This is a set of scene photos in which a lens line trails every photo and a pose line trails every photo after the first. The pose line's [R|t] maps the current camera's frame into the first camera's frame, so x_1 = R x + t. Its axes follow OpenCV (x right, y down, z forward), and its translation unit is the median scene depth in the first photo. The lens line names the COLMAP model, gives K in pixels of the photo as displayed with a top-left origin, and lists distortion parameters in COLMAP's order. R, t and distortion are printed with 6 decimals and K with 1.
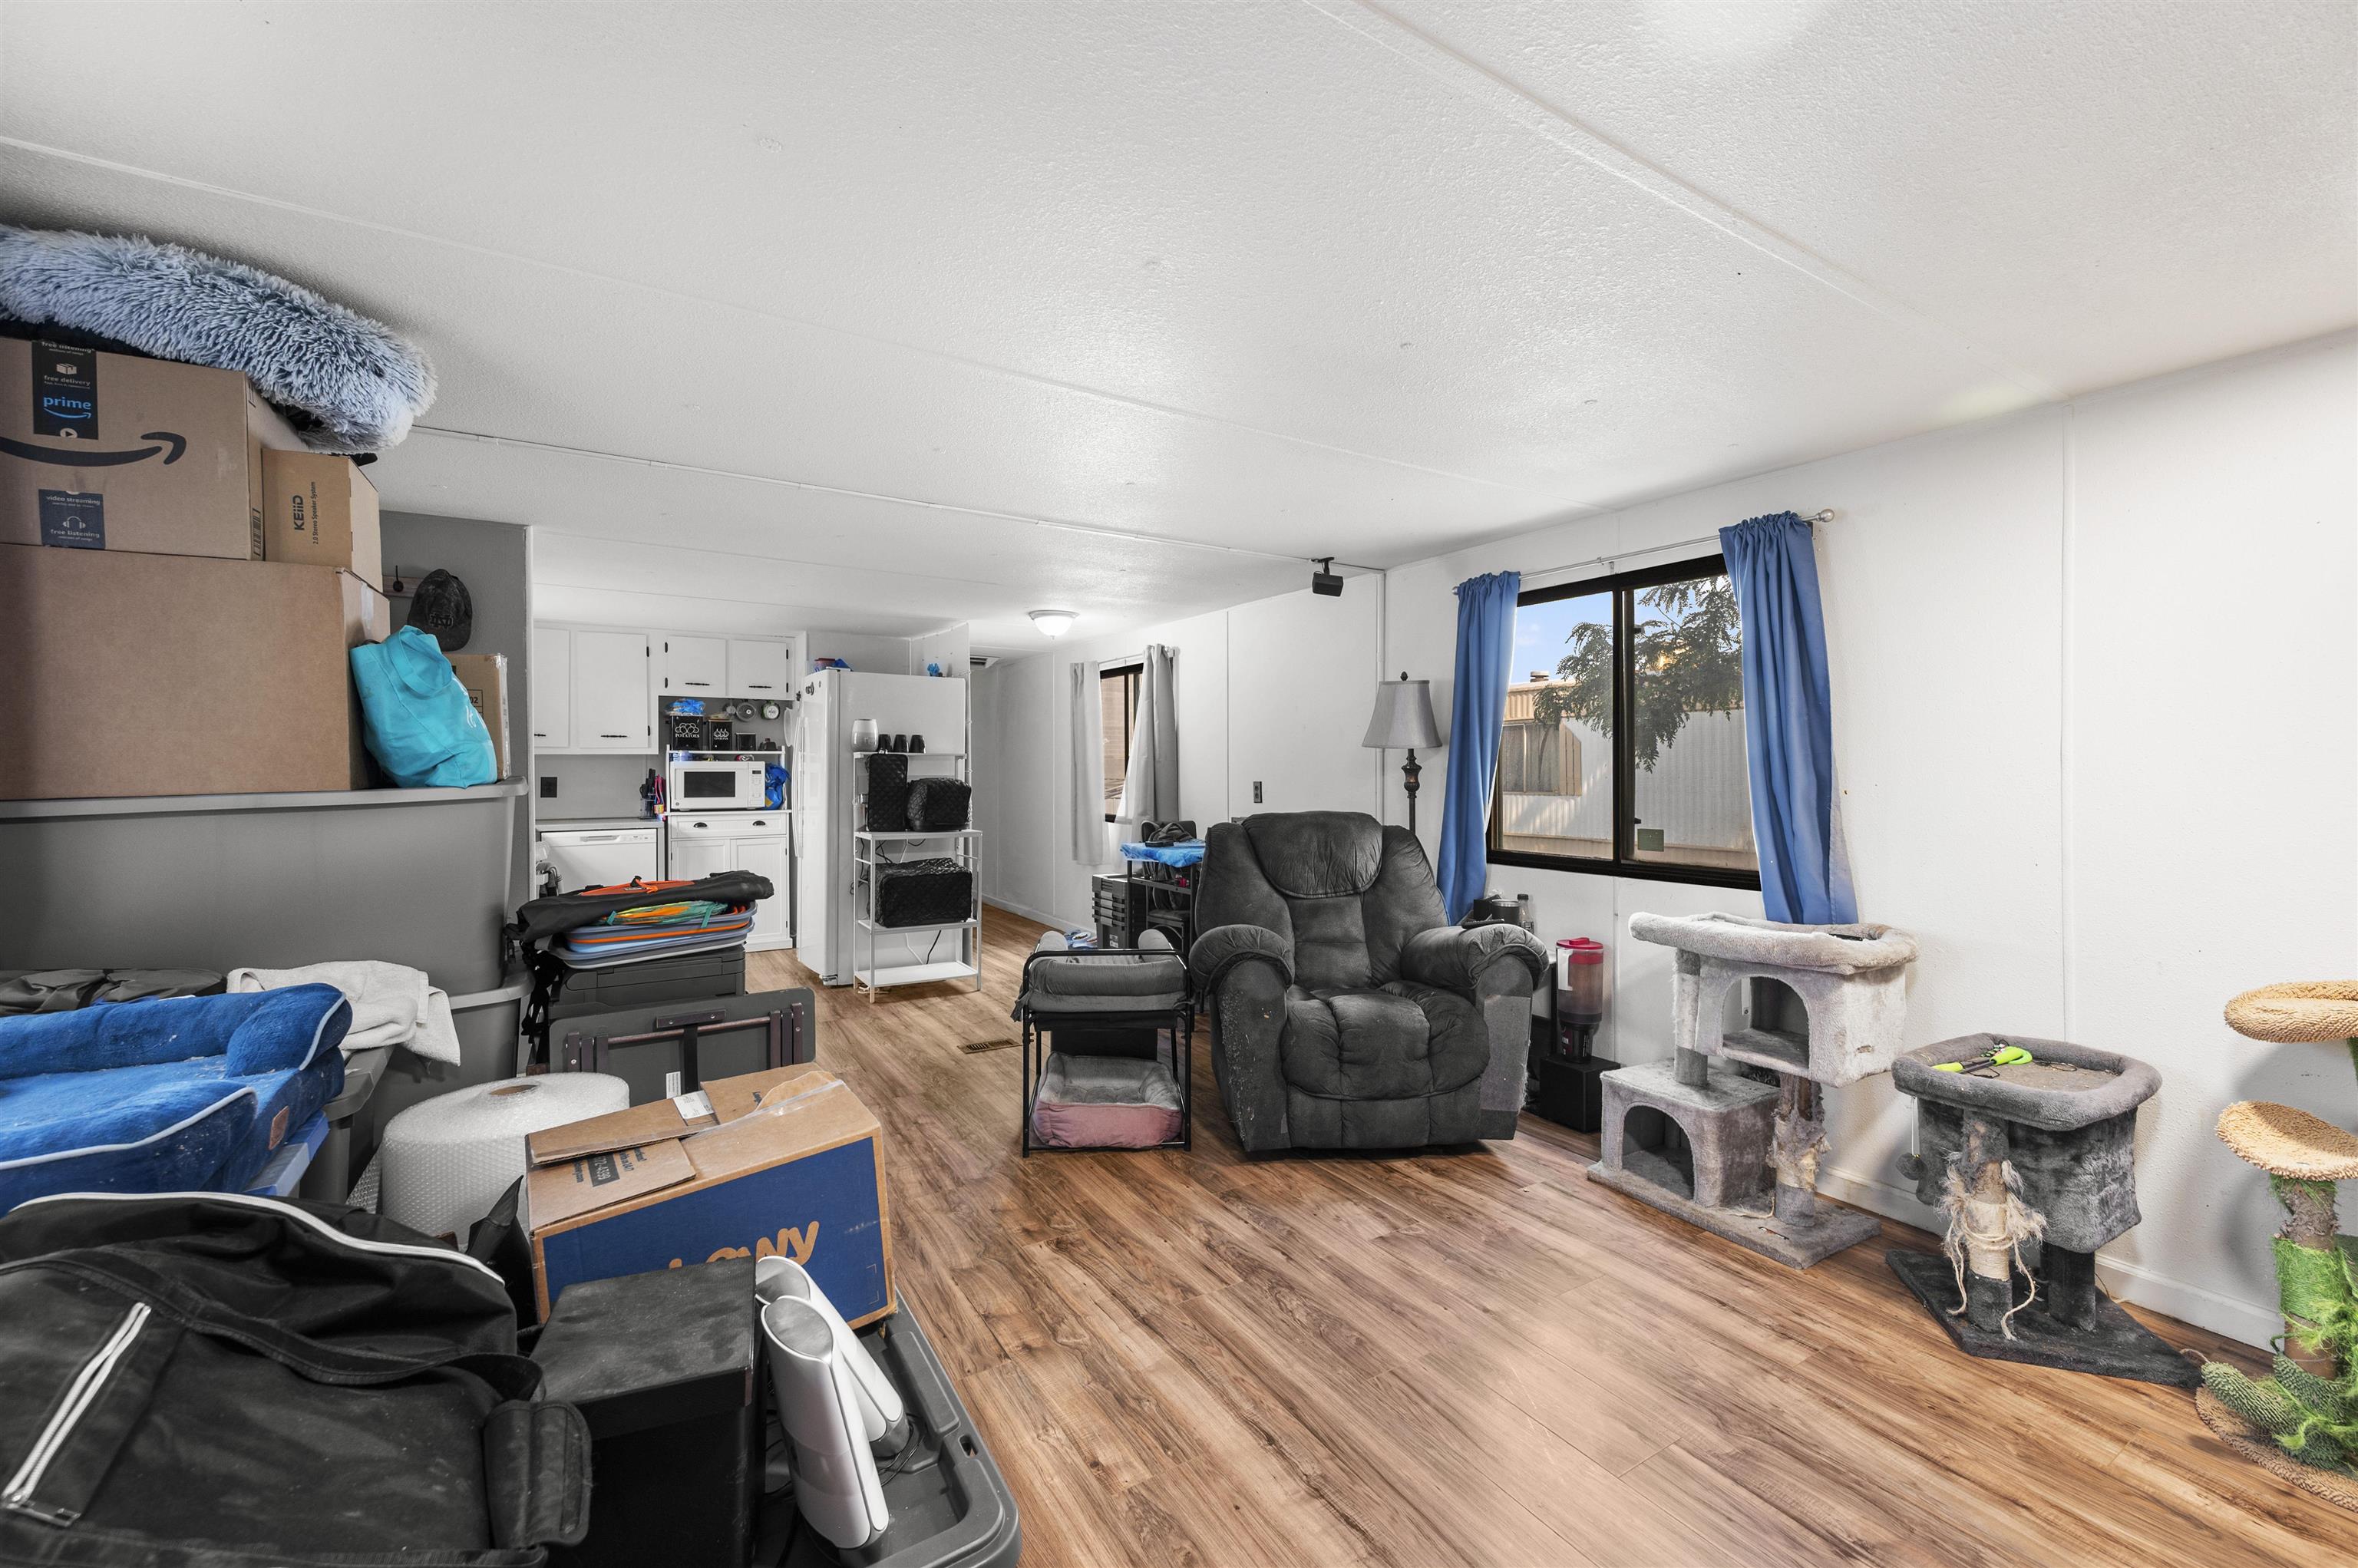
lens RADIAL K [[959.0, 0, 1181.8], [0, 959.0, 763.0], [0, 0, 1]] dist [0.001237, -0.000770]
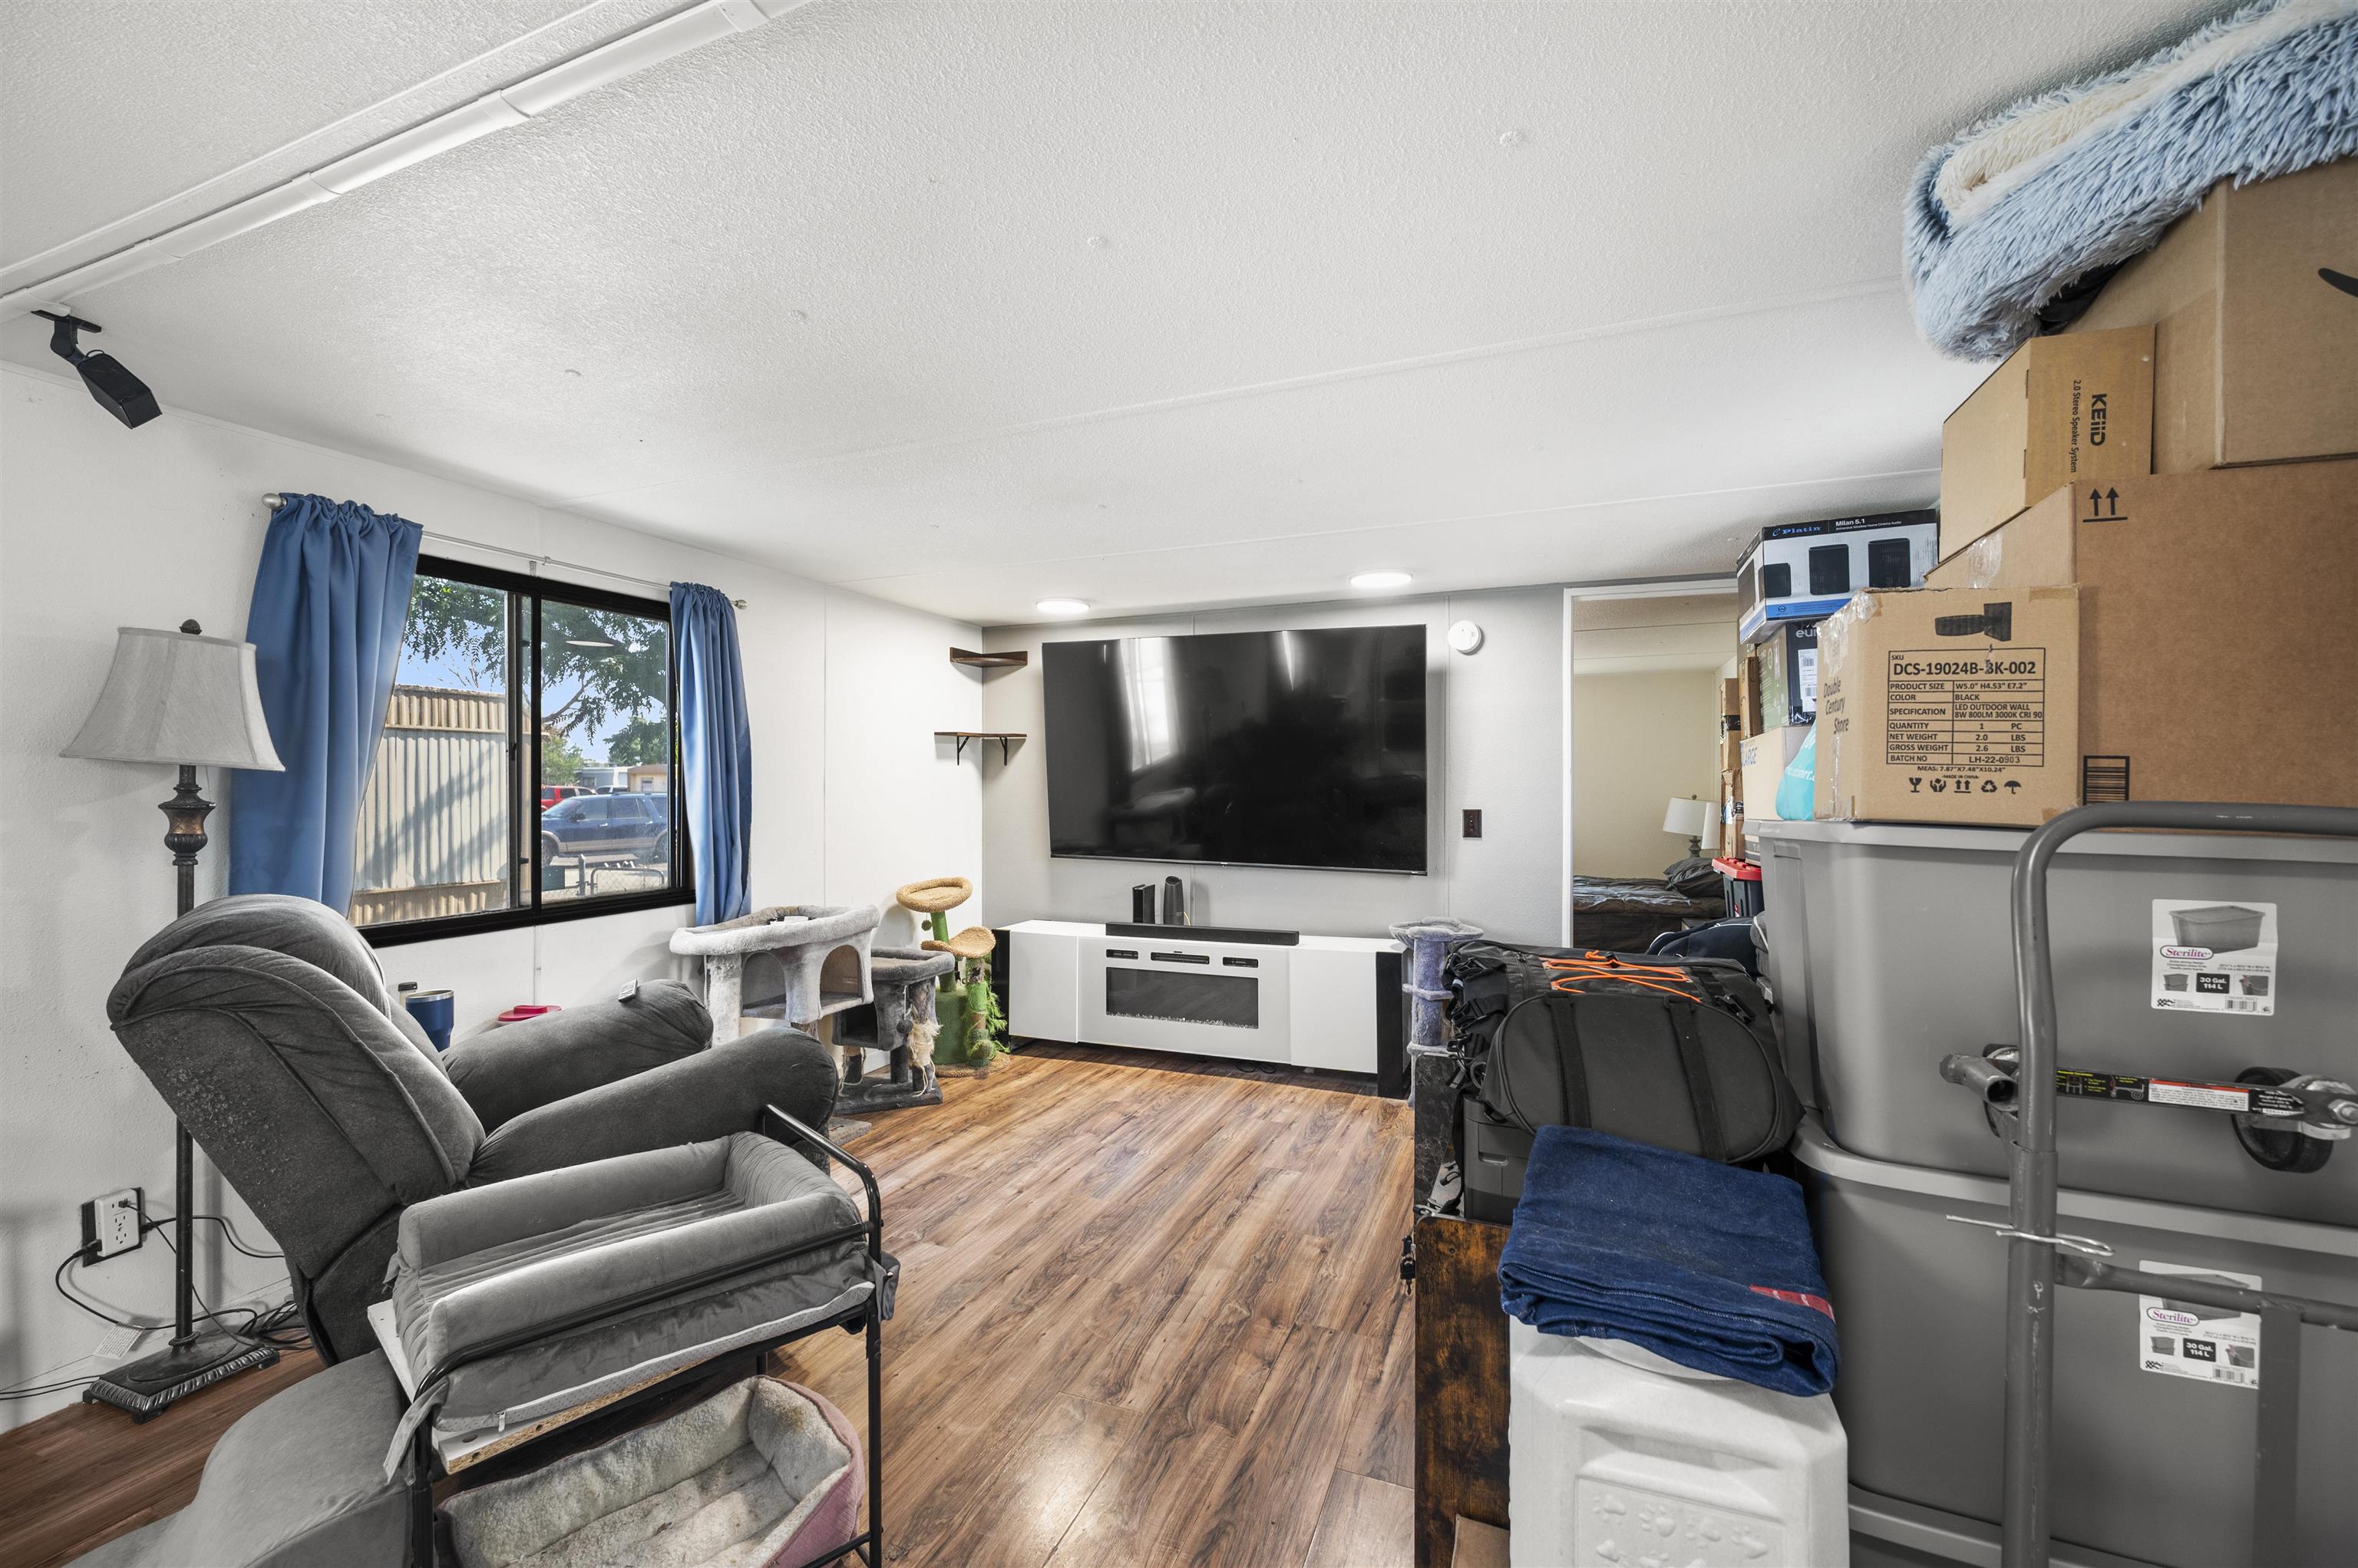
lens RADIAL K [[959.0, 0, 1184.7], [0, 959.0, 784.3], [0, 0, 1]] dist [0.001237, -0.000770]
pose [[-0.602085, 0.006444, 0.798406, -0.864171], [0.003969, 0.999979, -0.005078, -0.002997], [-0.798422, 0.000111, -0.602098, 1.535570]]
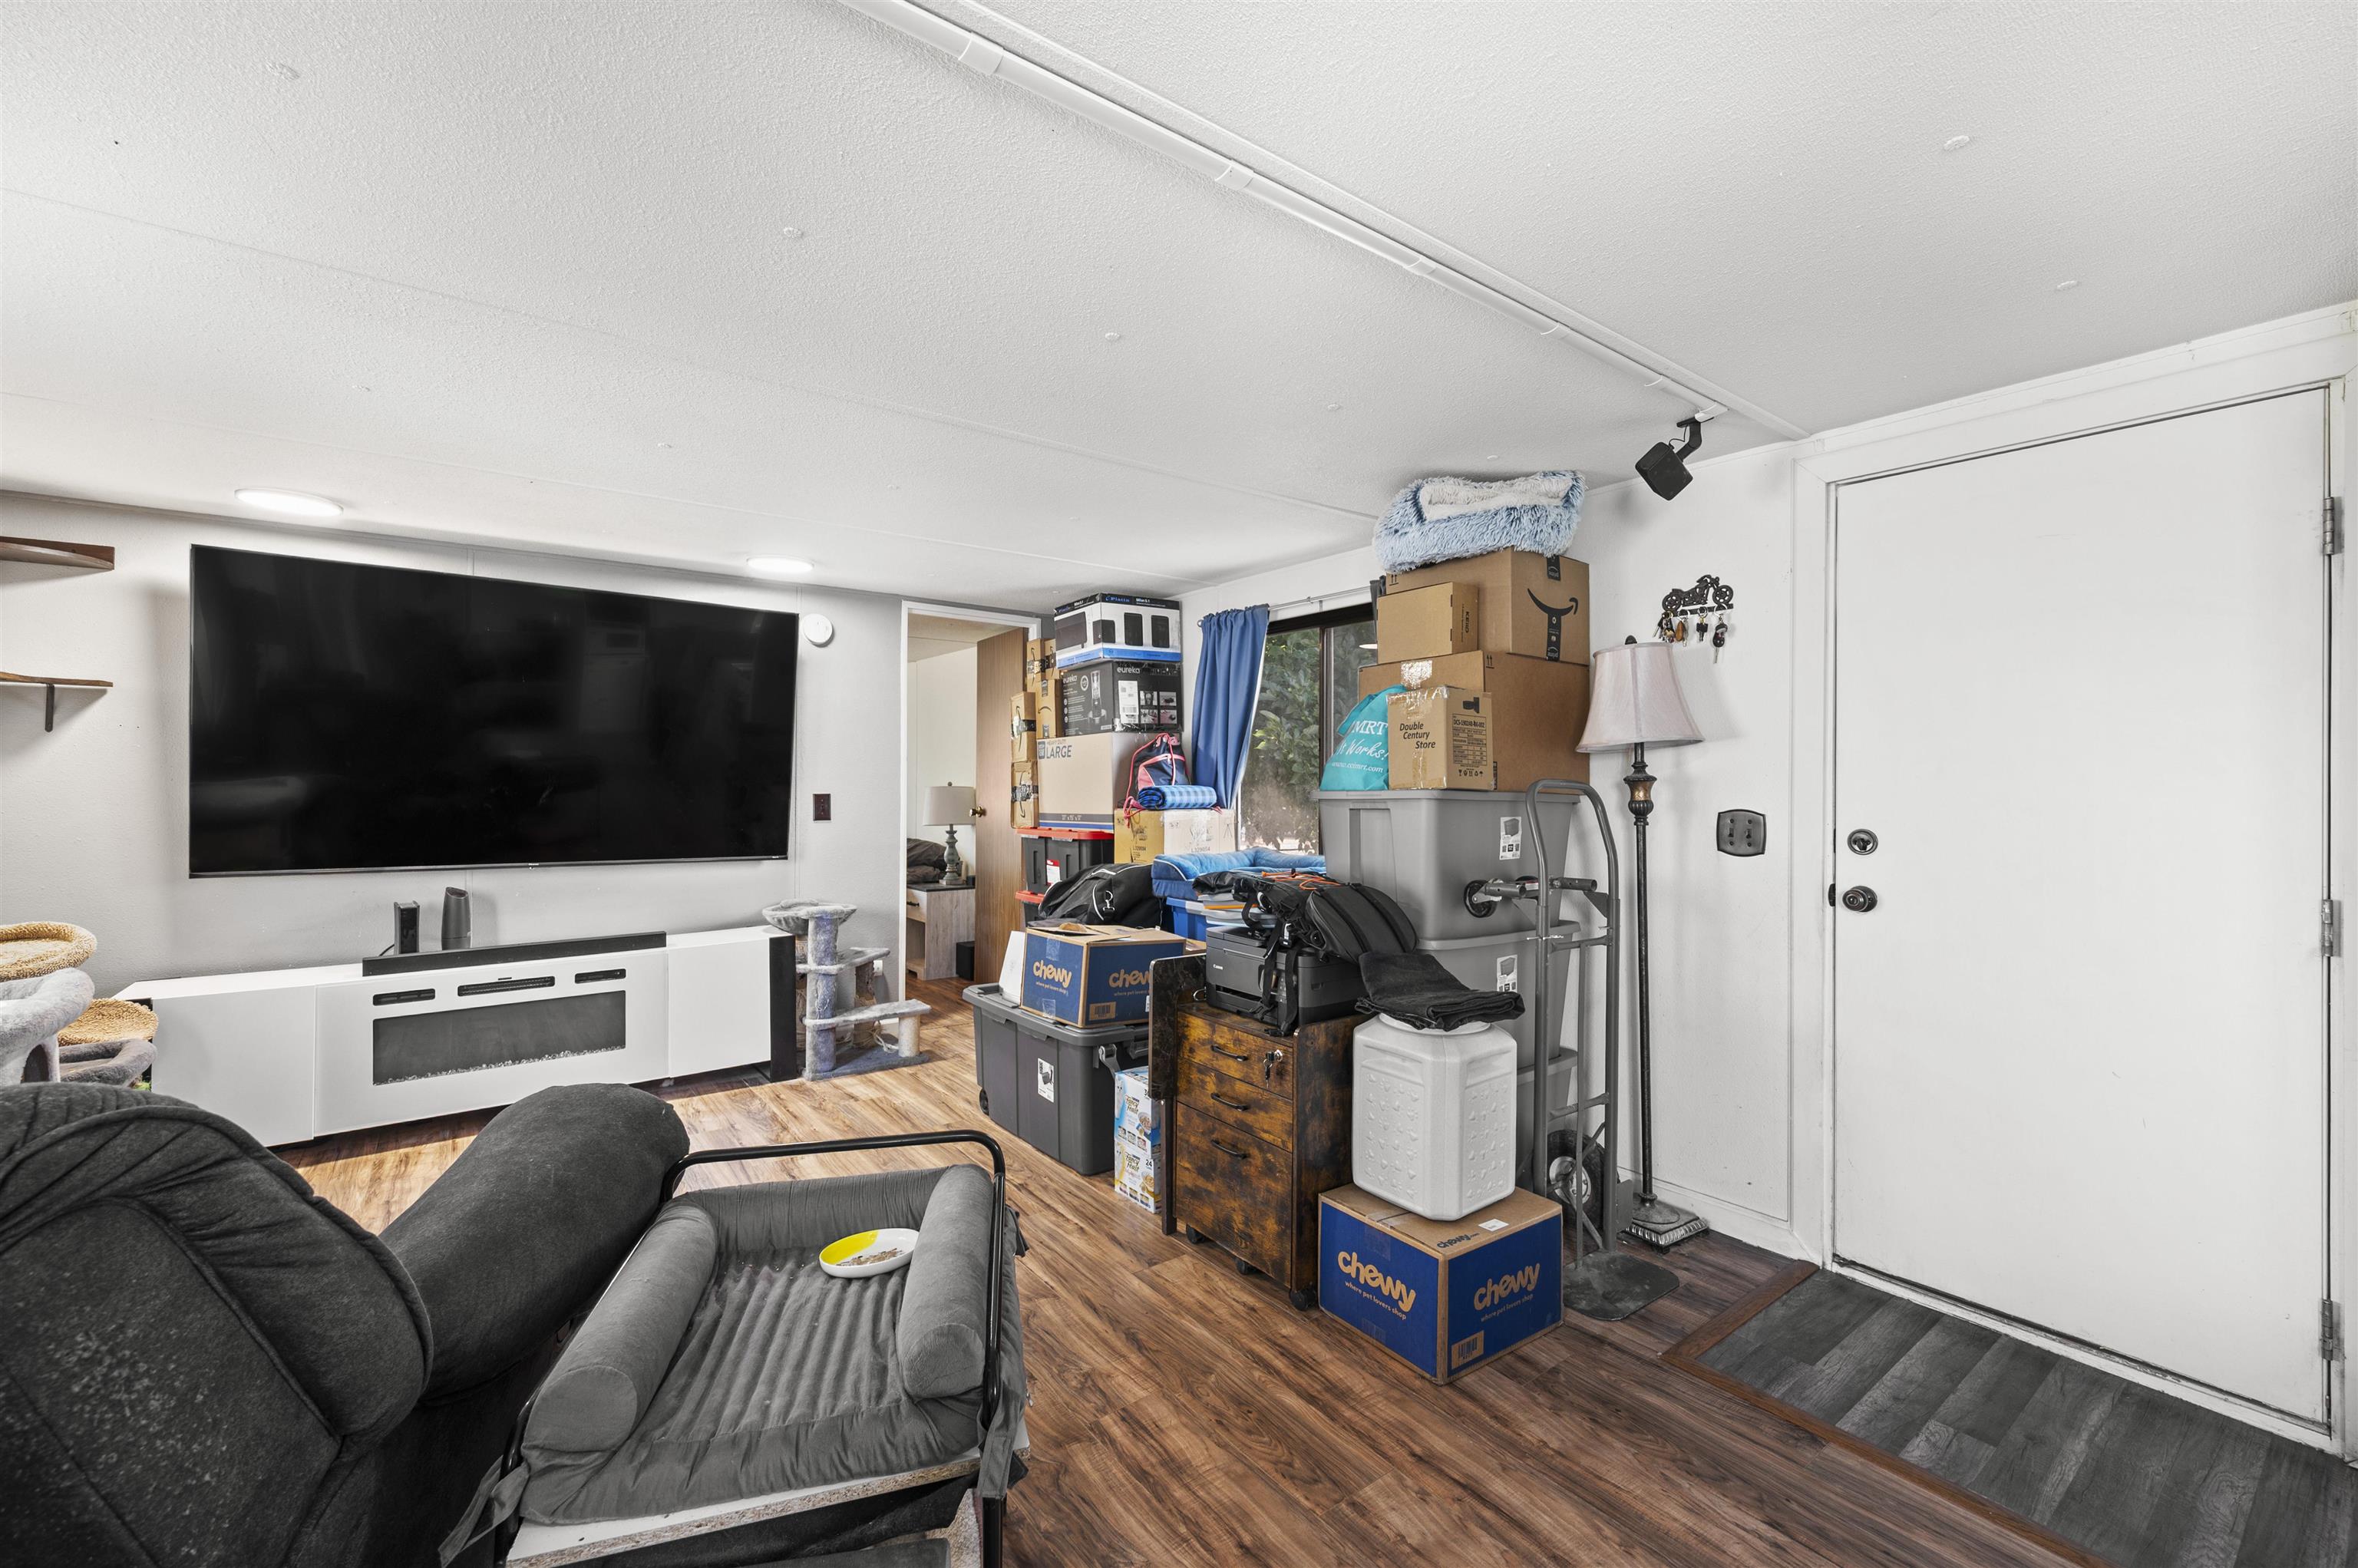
lens RADIAL K [[959.0, 0, 1228.2], [0, 959.0, 774.6], [0, 0, 1]] dist [0.001237, -0.000770]
pose [[-0.992031, -0.000355, -0.125992, -0.294169], [-0.000406, 1.000000, 0.000384, -0.001984], [0.125992, 0.000432, -0.992031, 2.021365]]
